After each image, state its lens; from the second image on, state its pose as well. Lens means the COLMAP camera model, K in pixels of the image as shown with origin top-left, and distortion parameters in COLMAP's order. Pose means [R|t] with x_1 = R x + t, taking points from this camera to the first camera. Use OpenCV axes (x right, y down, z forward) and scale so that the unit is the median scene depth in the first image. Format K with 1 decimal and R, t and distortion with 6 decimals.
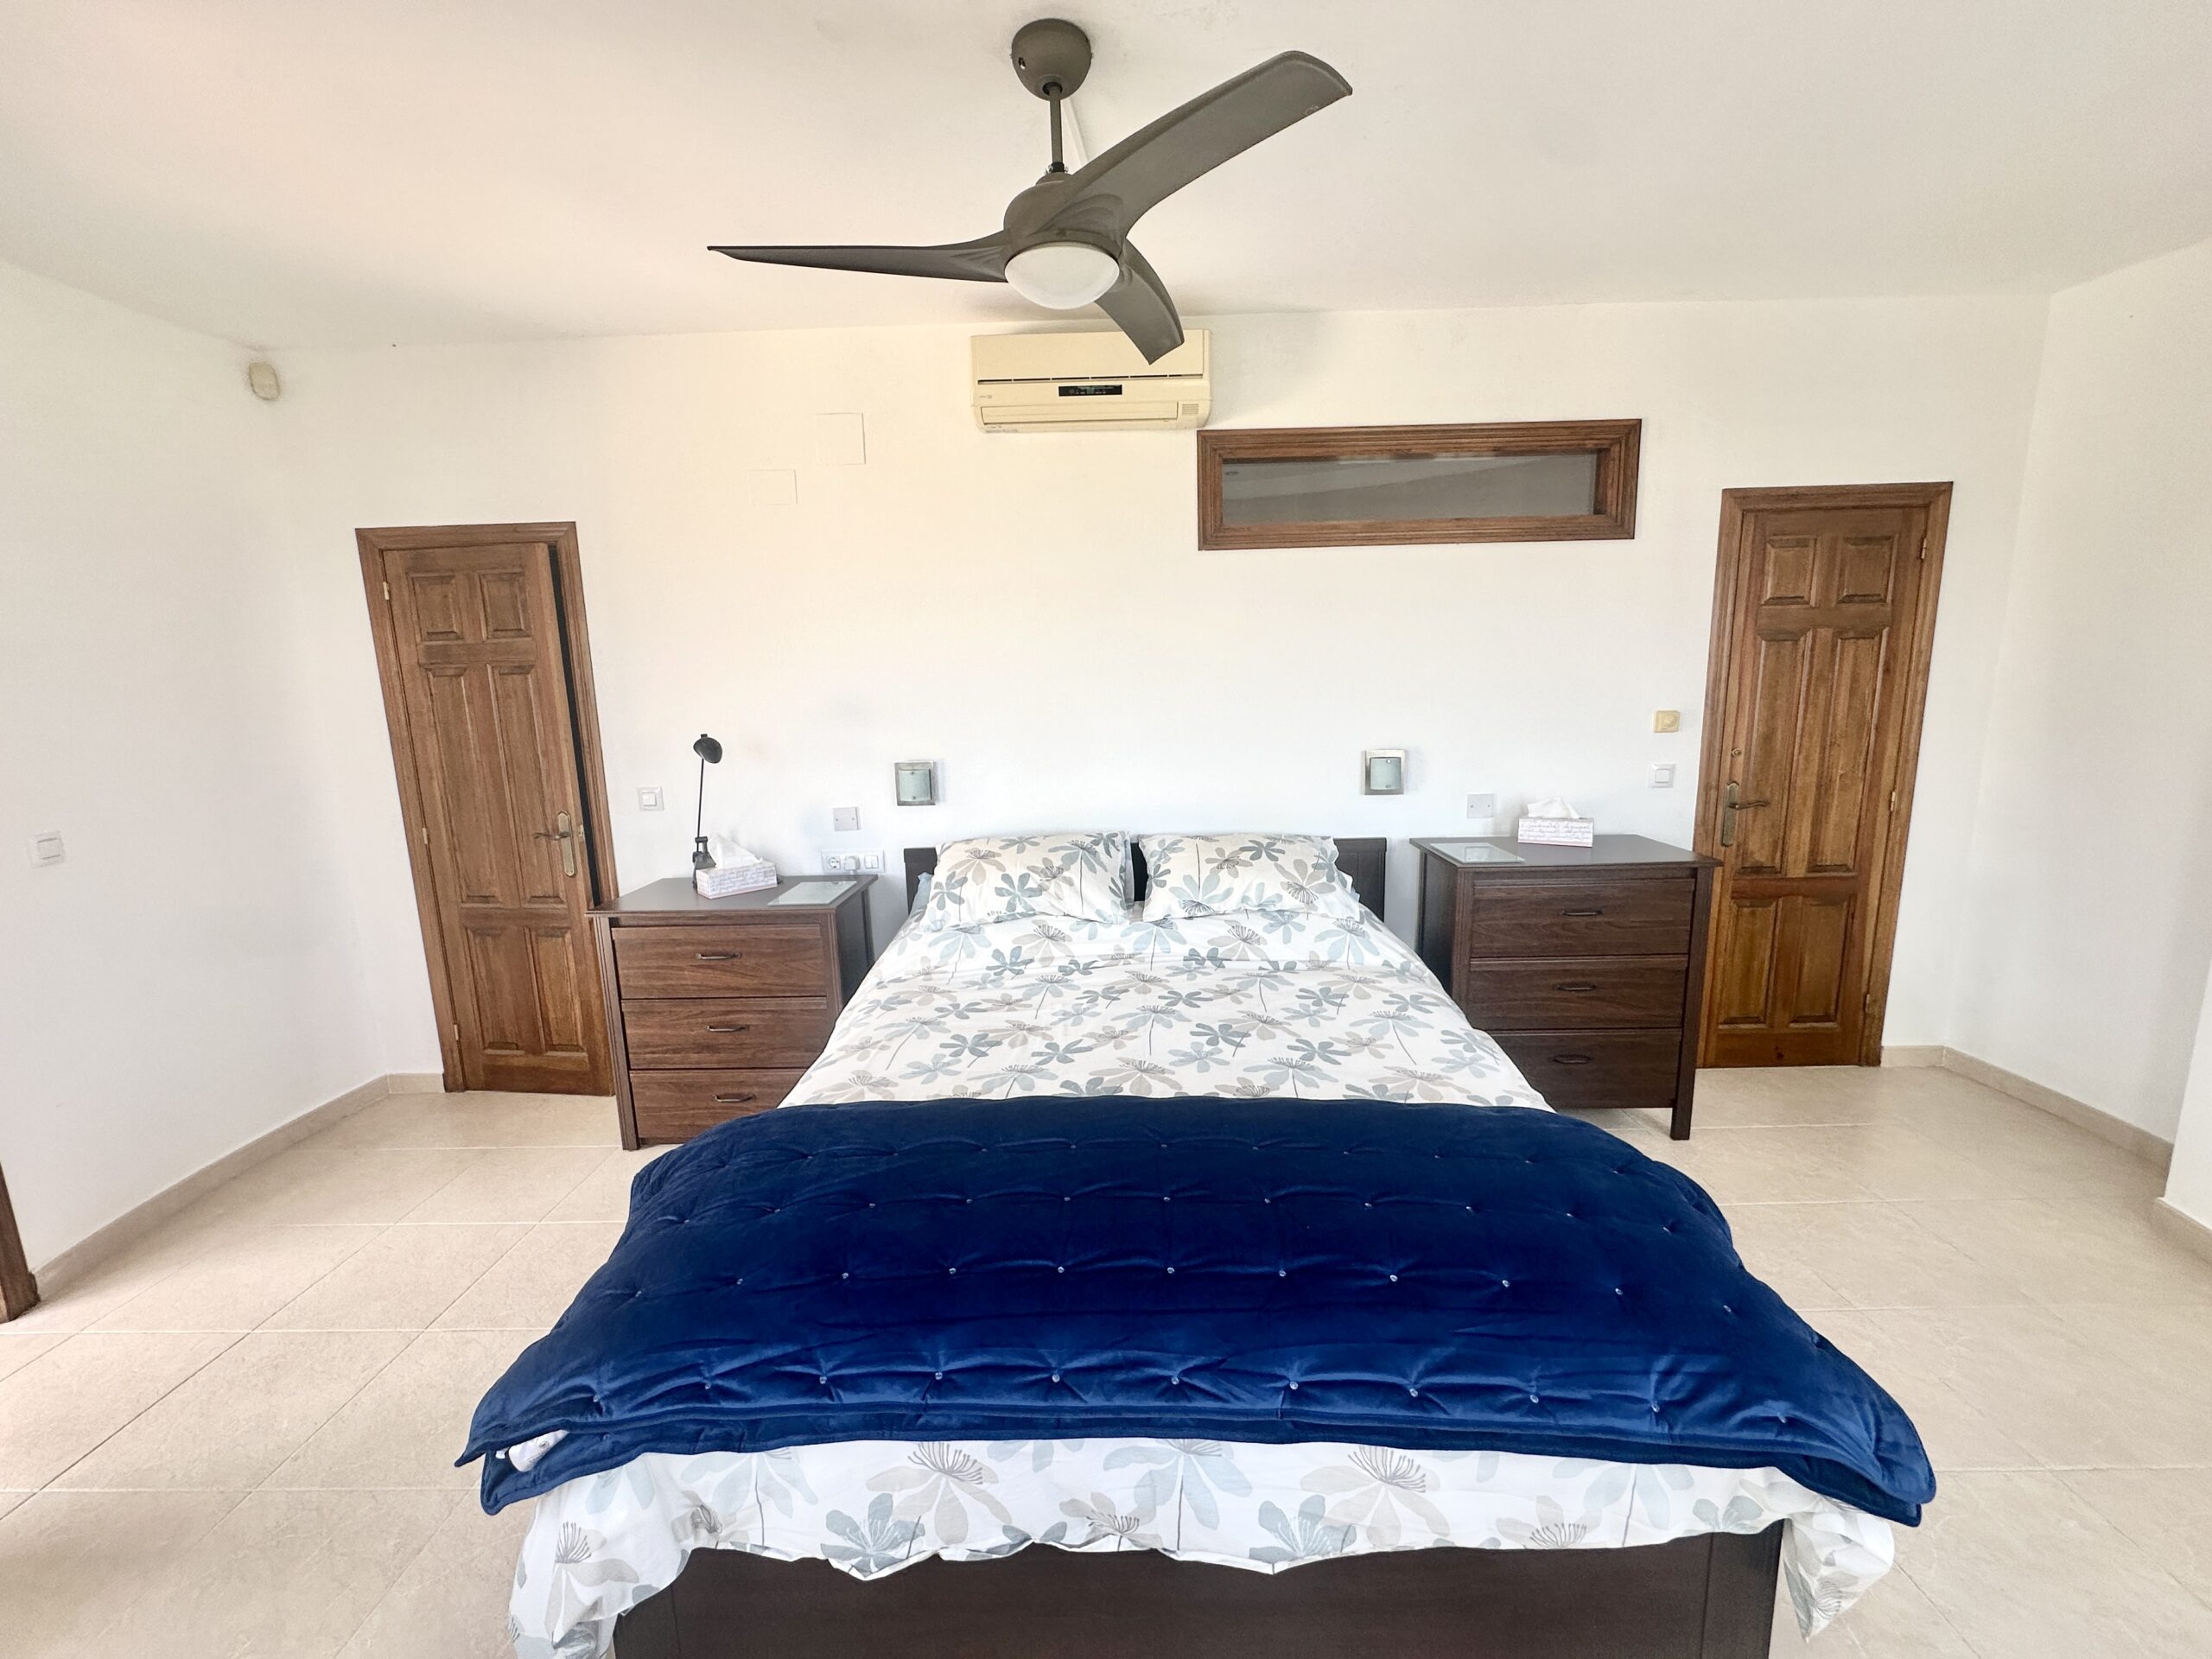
lens RADIAL K [[888.1, 0, 1097.7], [0, 888.1, 829.4], [0, 0, 1]] dist [0.000543, -0.000267]
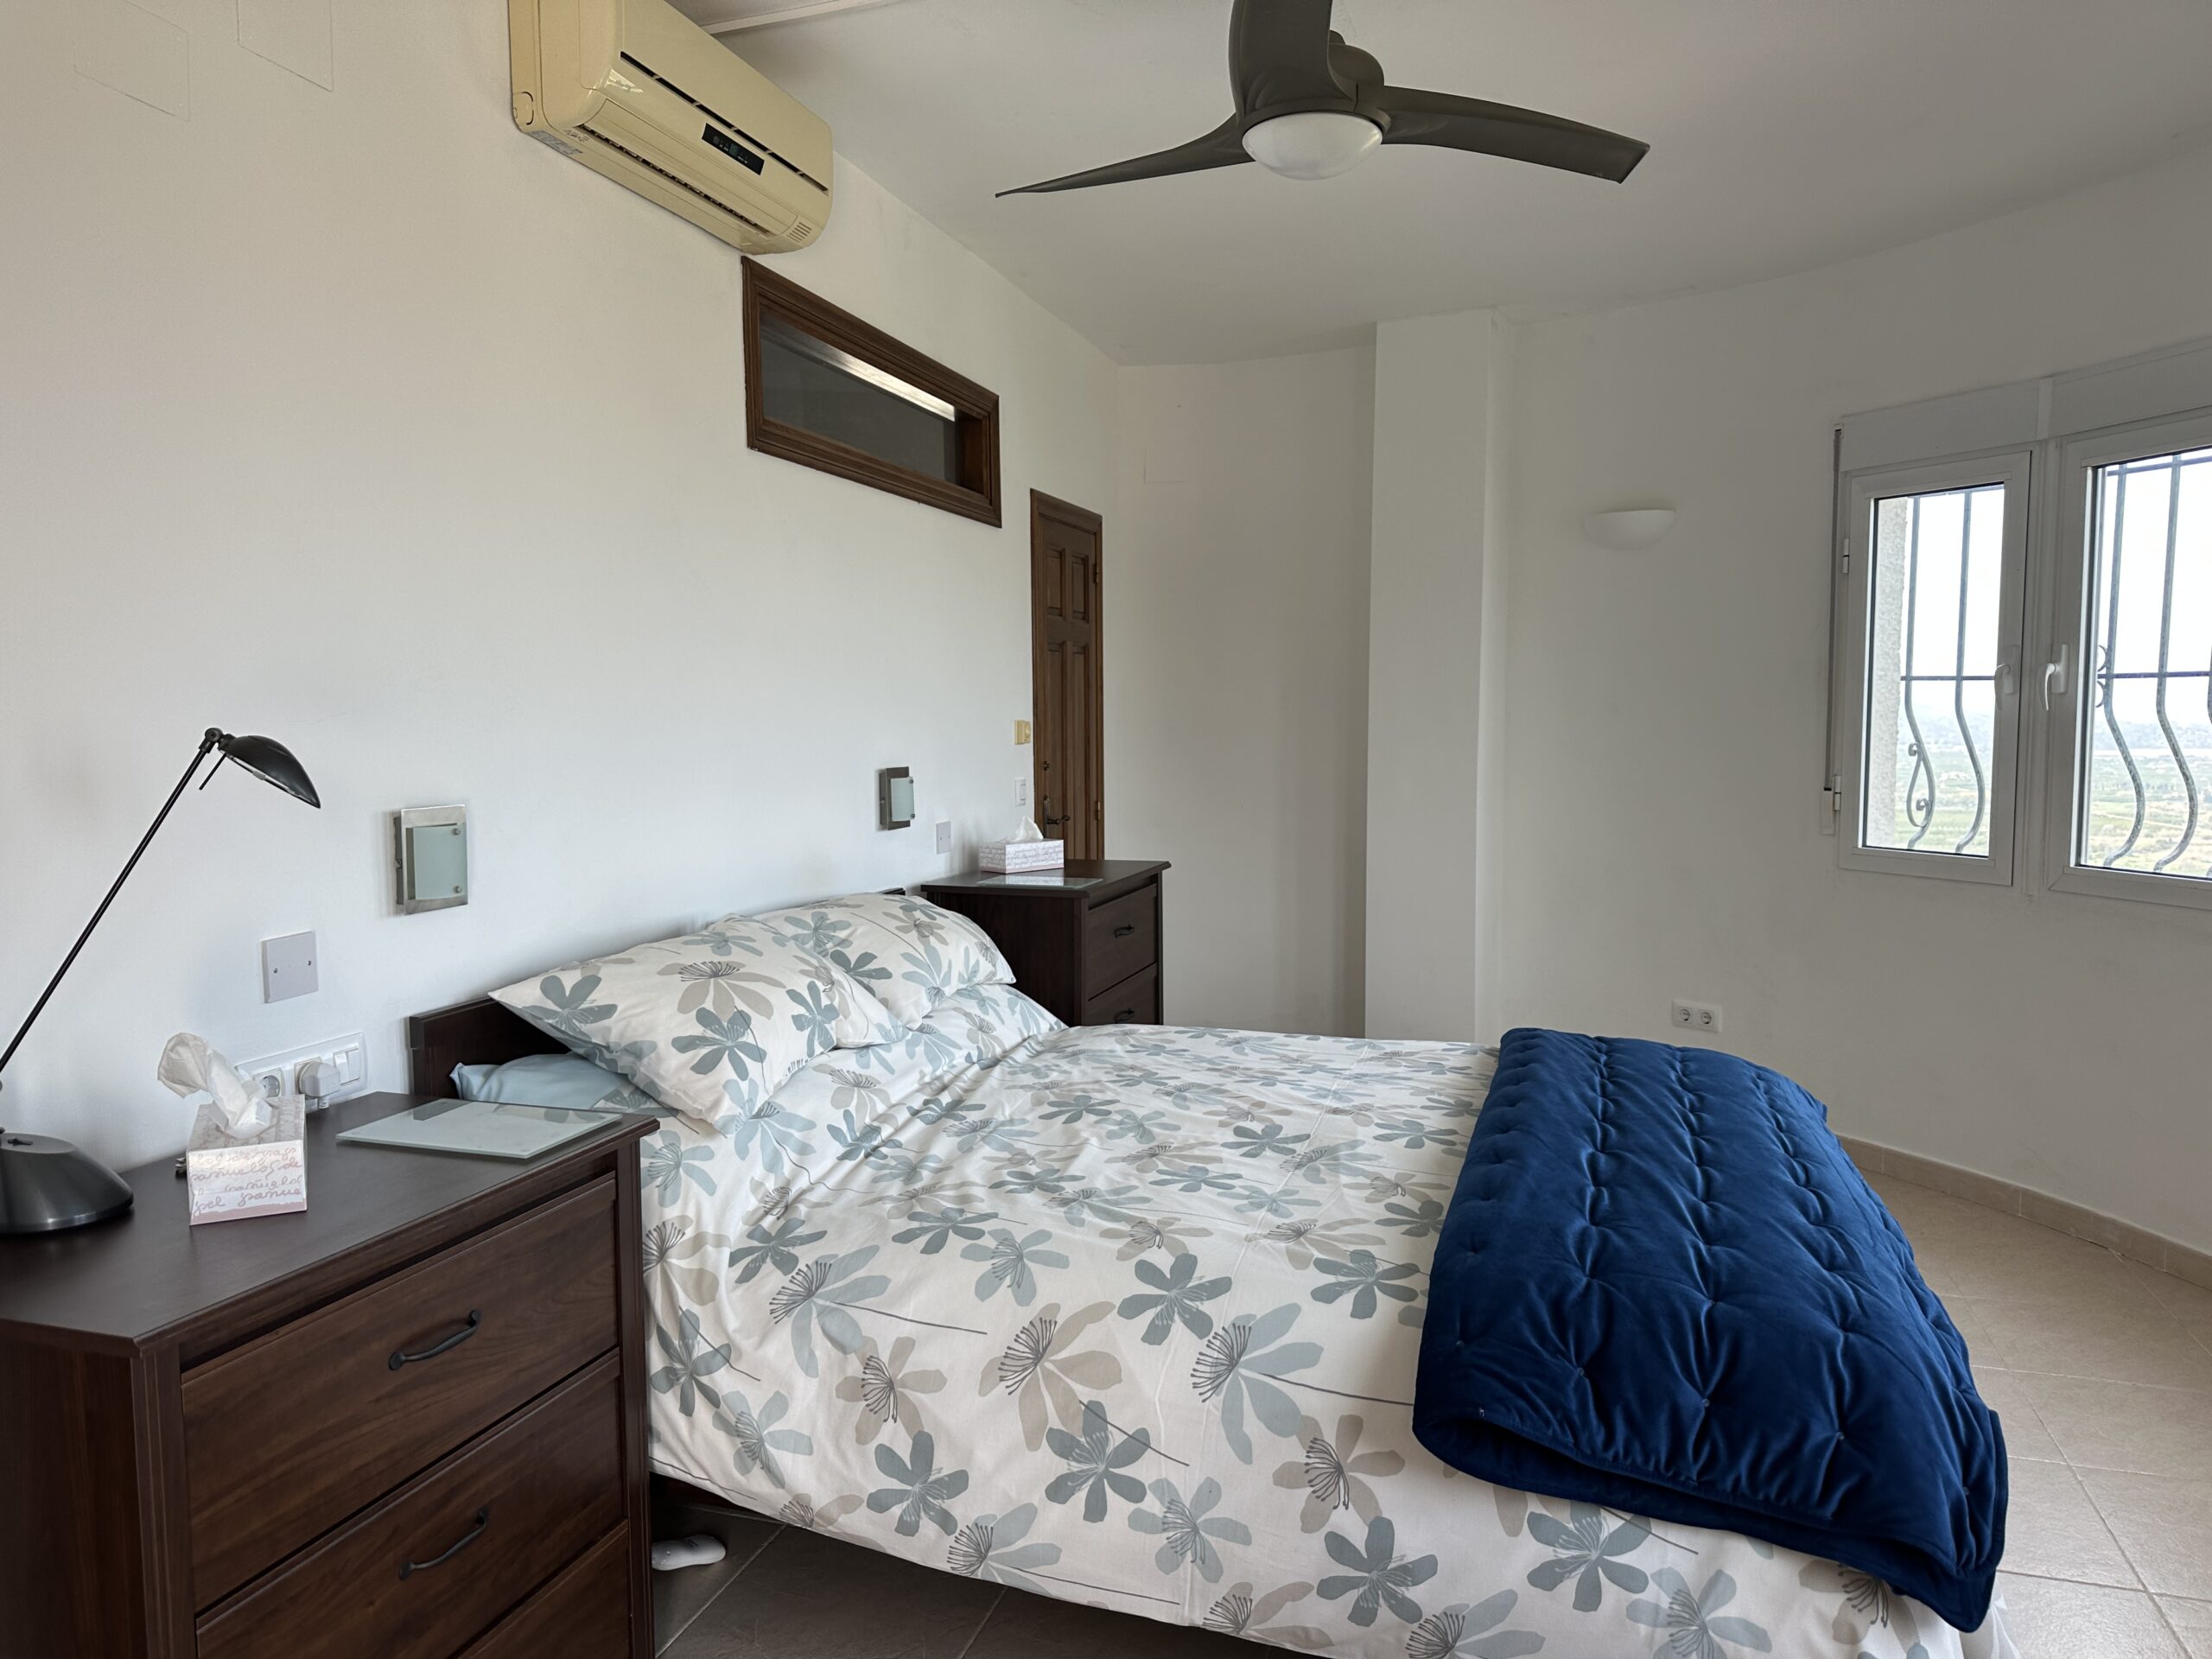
lens RADIAL K [[1565.8, 0, 1106.0], [0, 1565.8, 829.5], [0, 0, 1]] dist [0.085212, 0.000082]
pose [[0.272778, -0.049773, 0.960789, -0.923967], [0.155659, 0.987786, 0.006978, -0.021611], [-0.949401, 0.147652, 0.277194, 0.515487]]
